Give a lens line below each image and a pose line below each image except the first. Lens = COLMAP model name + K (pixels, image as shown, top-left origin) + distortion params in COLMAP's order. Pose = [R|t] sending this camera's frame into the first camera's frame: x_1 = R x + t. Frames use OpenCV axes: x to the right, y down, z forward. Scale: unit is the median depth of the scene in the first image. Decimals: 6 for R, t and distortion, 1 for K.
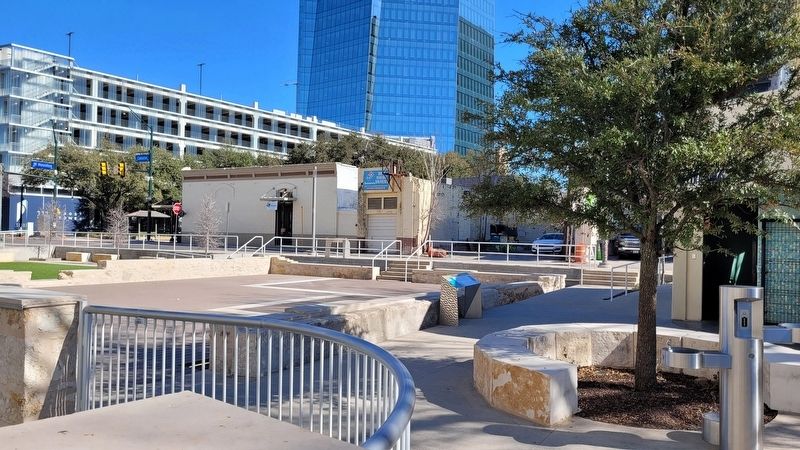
lens RADIAL K [[591.9, 0, 401.2], [0, 591.9, 228.4], [0, 0, 1]] dist [0.021517, -0.016943]
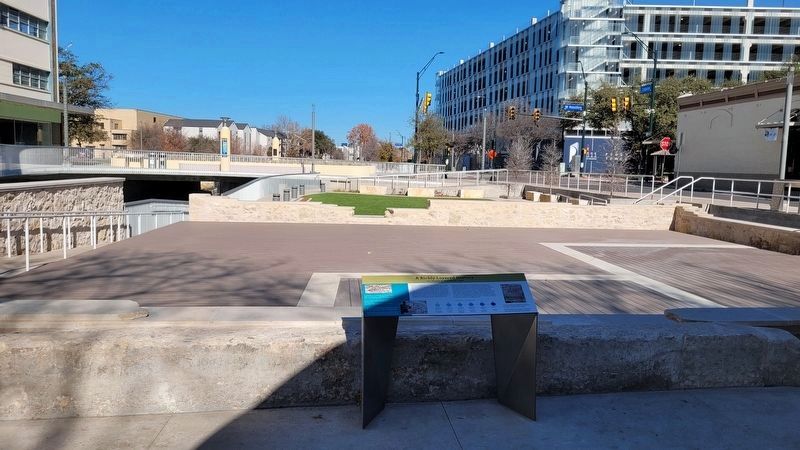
lens RADIAL K [[591.9, 0, 402.0], [0, 591.9, 216.9], [0, 0, 1]] dist [0.021517, -0.016943]
pose [[0.592432, 0.066284, -0.802889, 0.044727], [-0.003714, 0.996824, 0.079554, 0.002074], [0.805612, -0.044148, 0.590796, 0.099273]]
